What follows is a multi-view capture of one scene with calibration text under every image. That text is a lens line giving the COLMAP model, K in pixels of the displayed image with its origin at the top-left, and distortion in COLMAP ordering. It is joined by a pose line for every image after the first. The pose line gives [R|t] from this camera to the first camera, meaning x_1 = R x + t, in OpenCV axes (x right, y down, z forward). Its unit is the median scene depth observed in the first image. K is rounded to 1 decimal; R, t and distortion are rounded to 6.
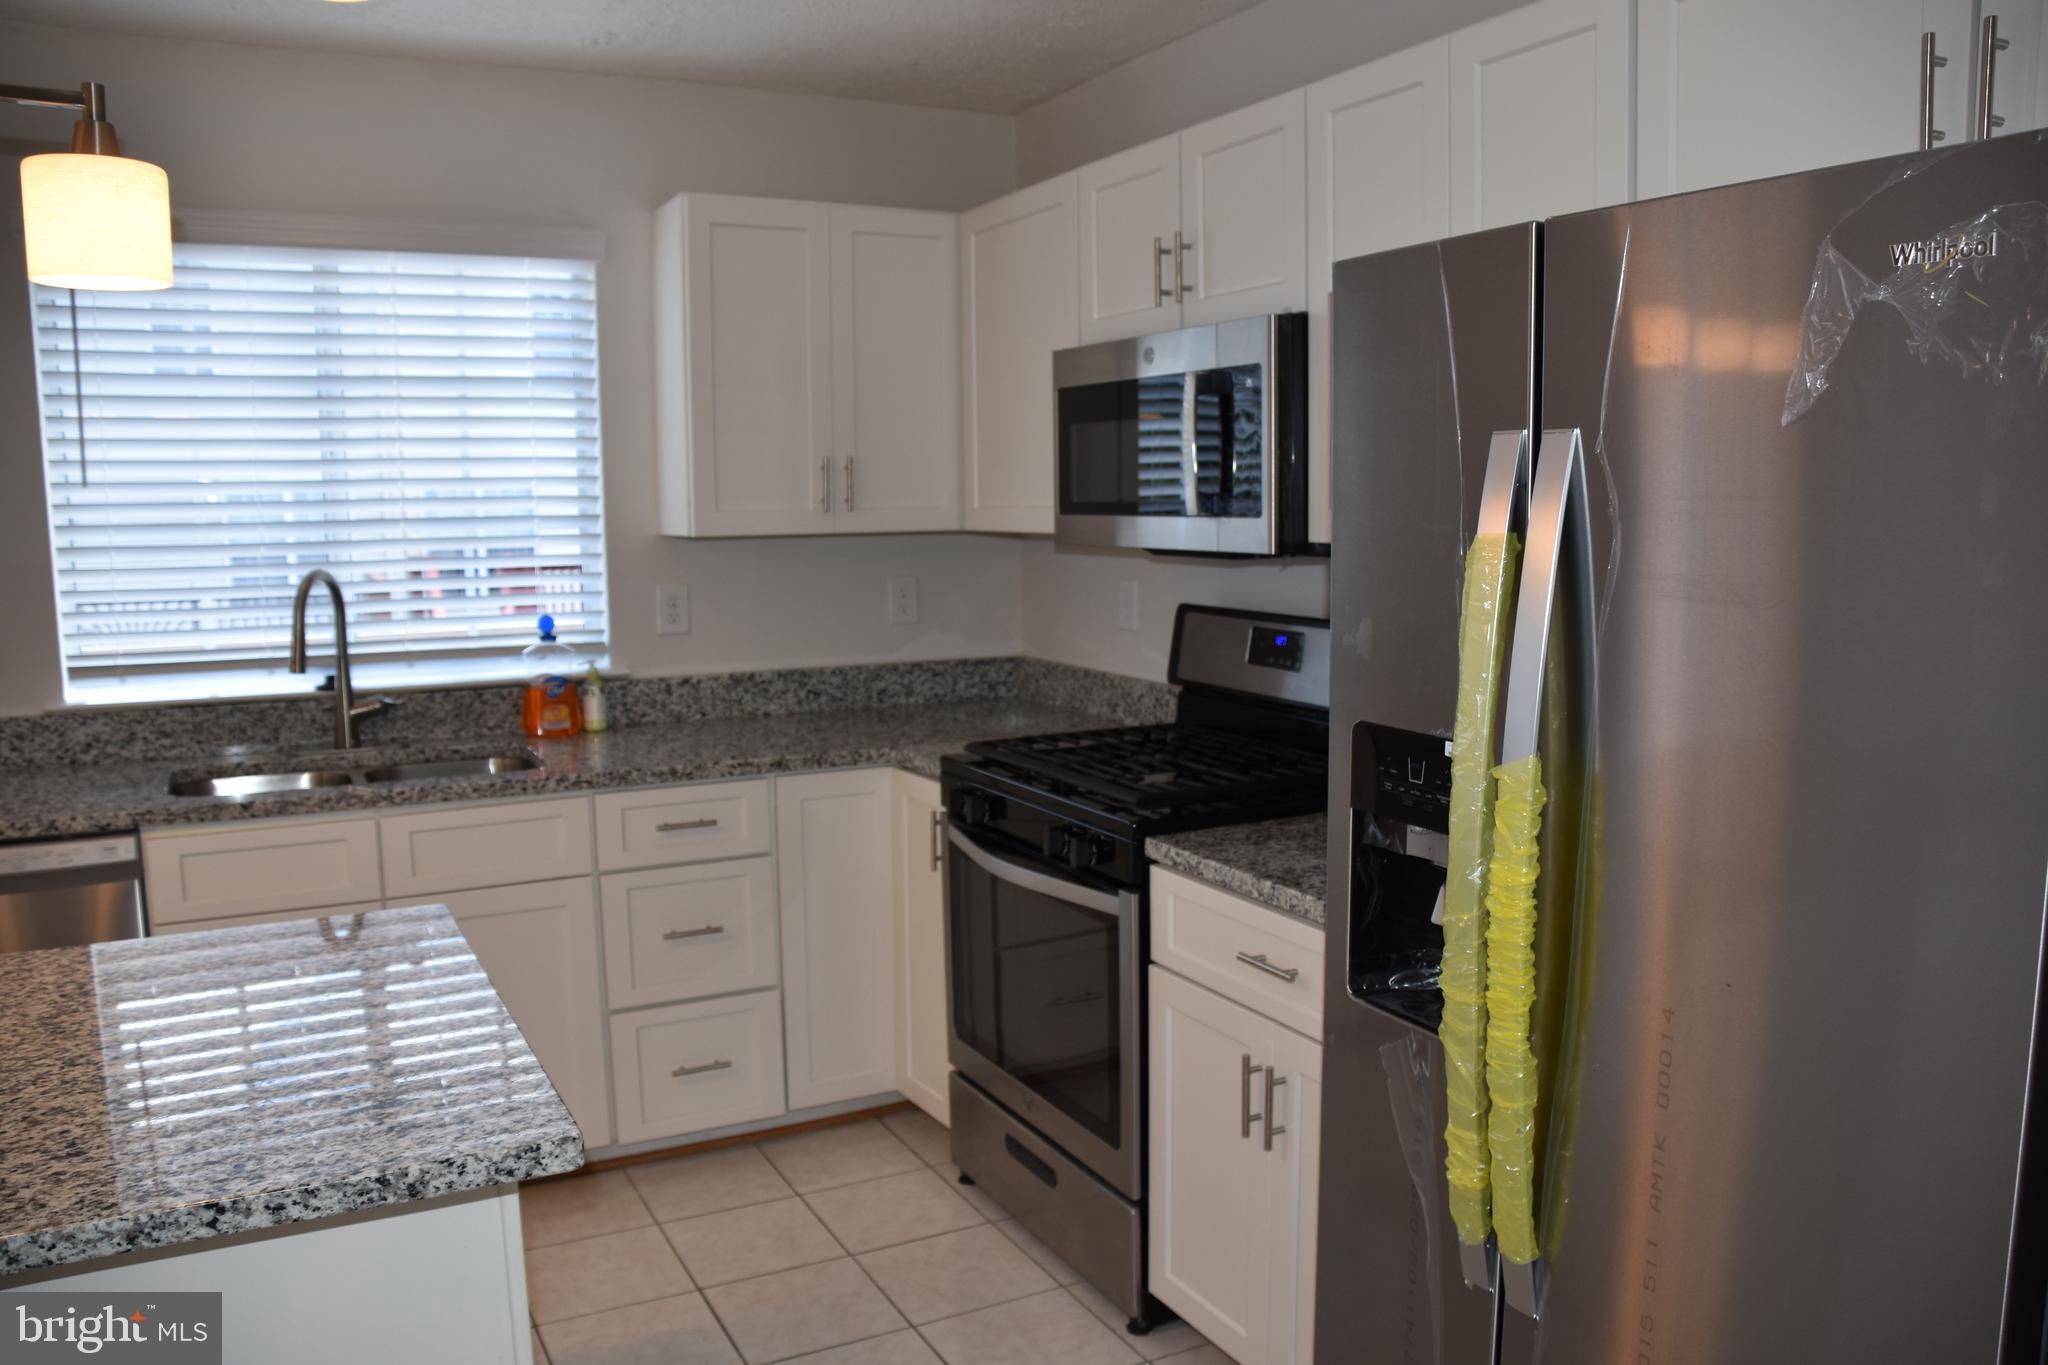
lens RADIAL K [[1581.0, 0, 1034.1], [0, 1581.0, 712.0], [0, 0, 1]] dist [-0.155026, 0.093455]
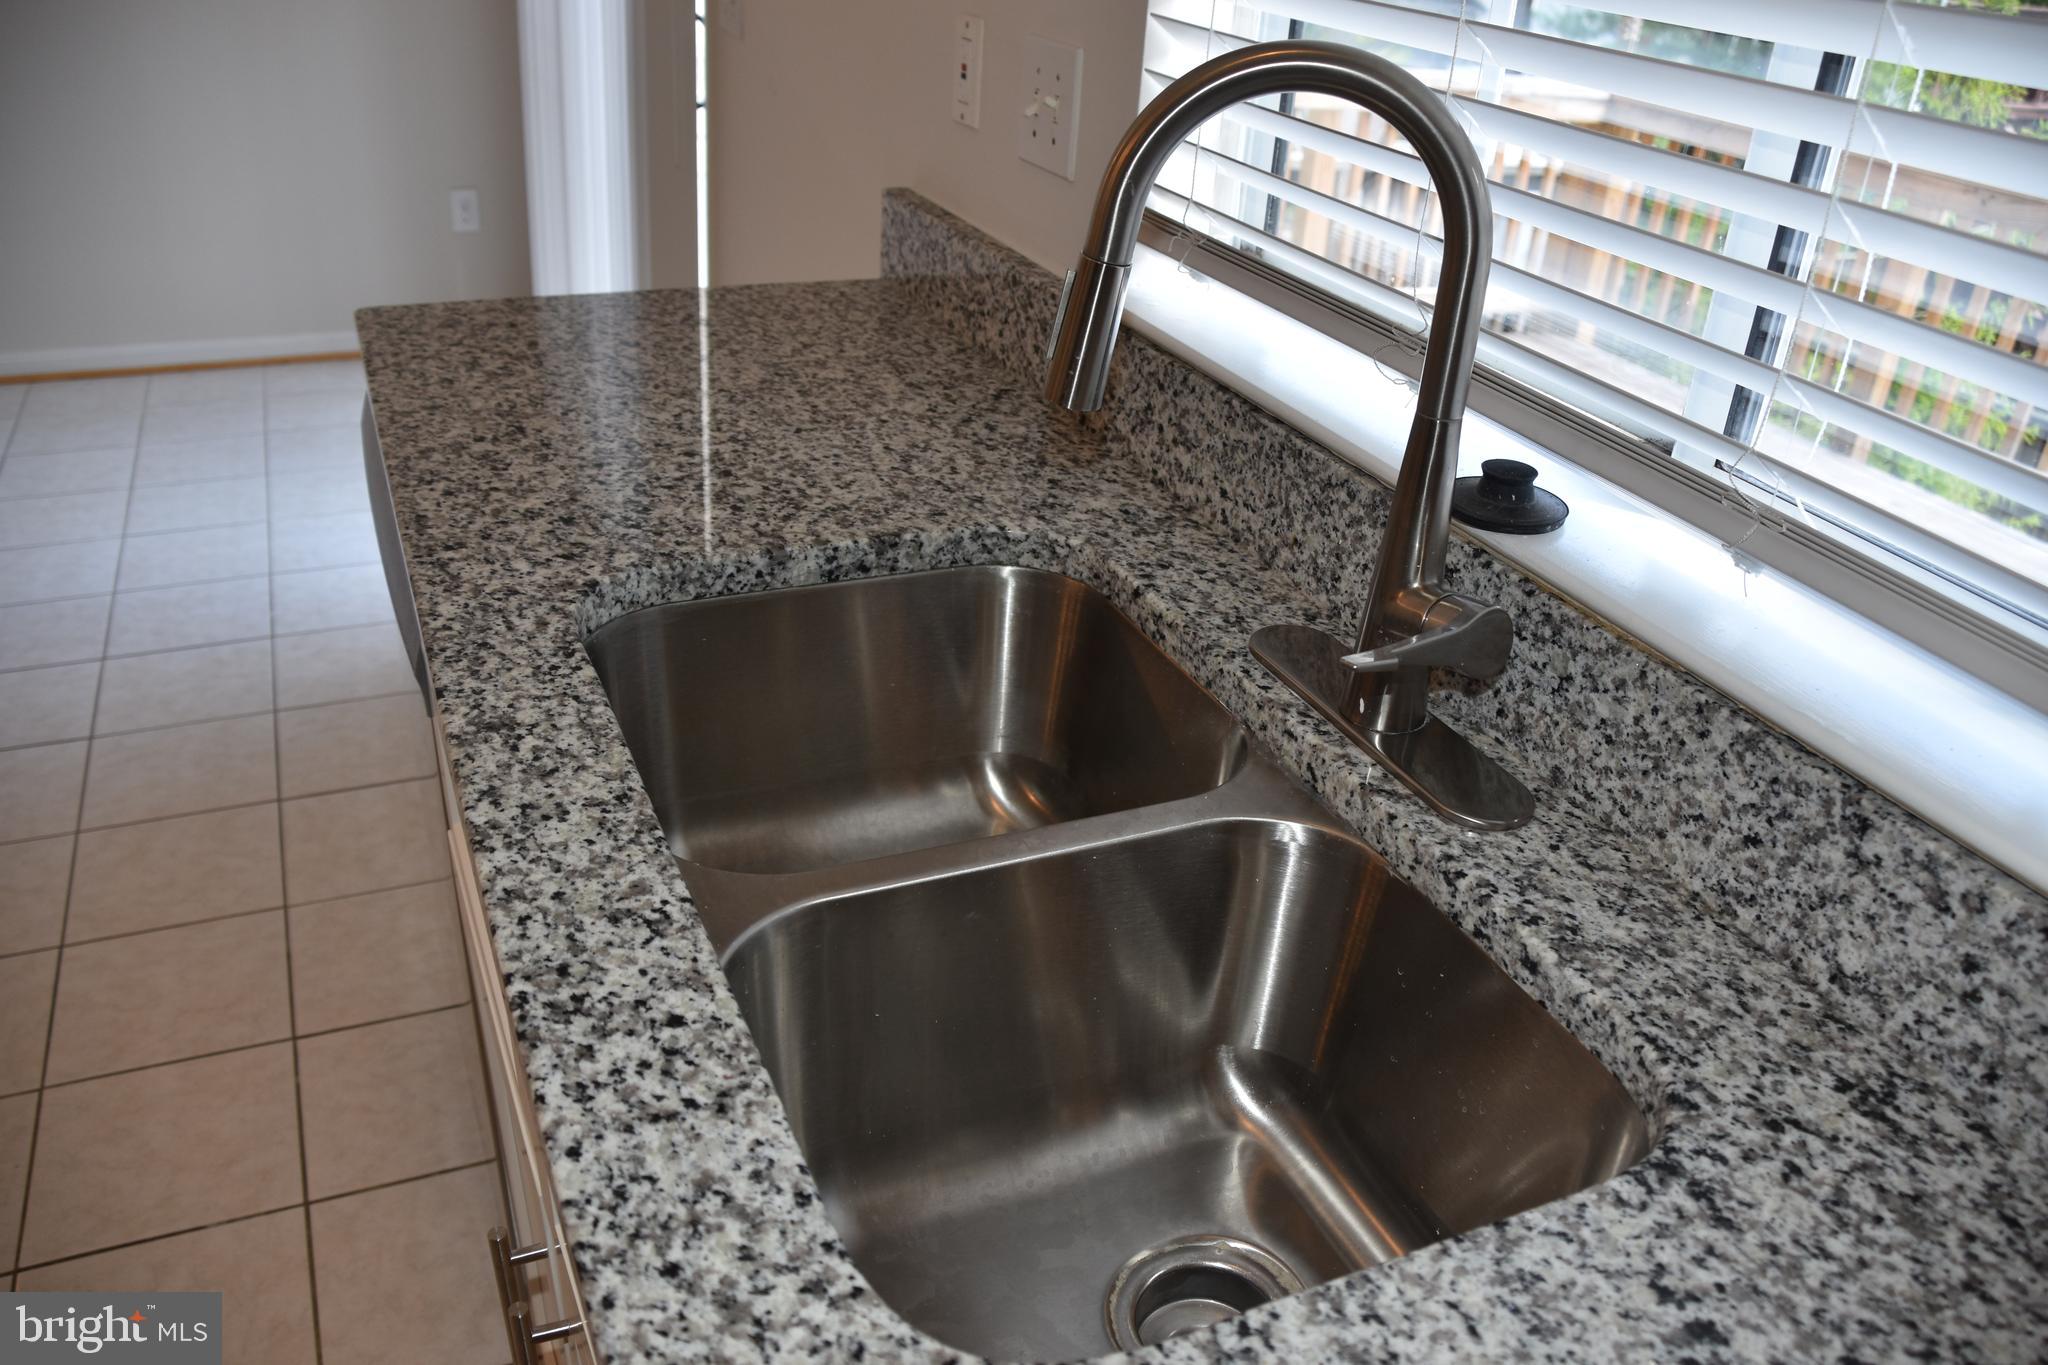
lens RADIAL K [[1581.0, 0, 1034.1], [0, 1581.0, 712.0], [0, 0, 1]] dist [-0.155026, 0.093455]
pose [[-0.064356, 0.486096, -0.871533, -0.194607], [-0.205500, 0.848170, 0.488240, -0.115010], [0.976539, 0.210521, 0.045308, 0.978023]]
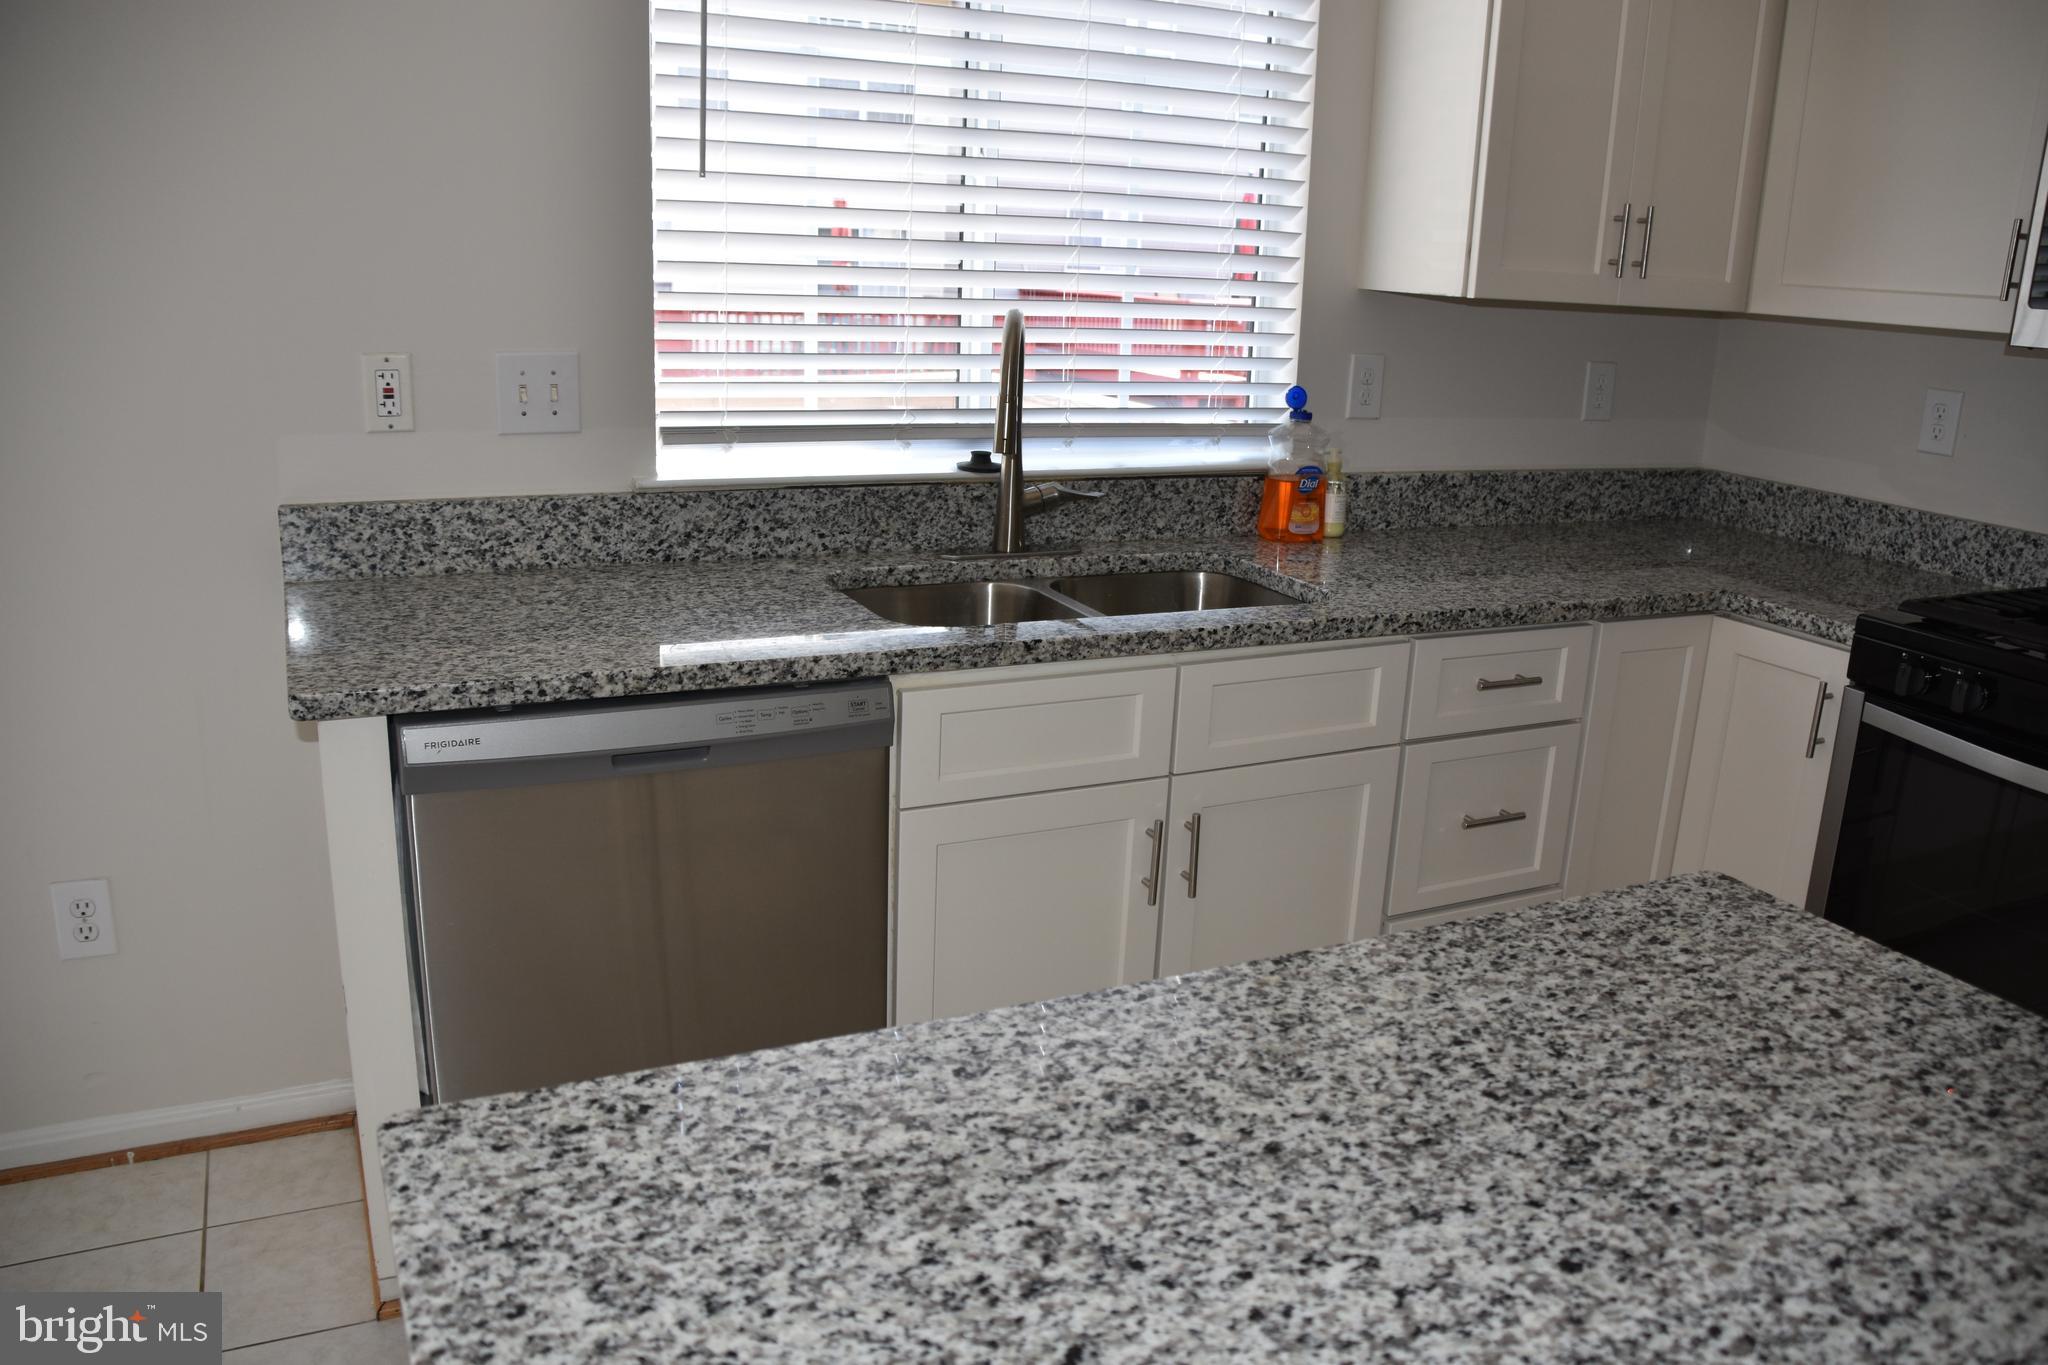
lens RADIAL K [[1581.0, 0, 1034.1], [0, 1581.0, 712.0], [0, 0, 1]] dist [-0.155026, 0.093455]
pose [[0.998076, 0.055509, -0.027606, -0.432588], [-0.050831, 0.987654, 0.148177, -0.014659], [0.035490, -0.146489, 0.988575, 0.240035]]
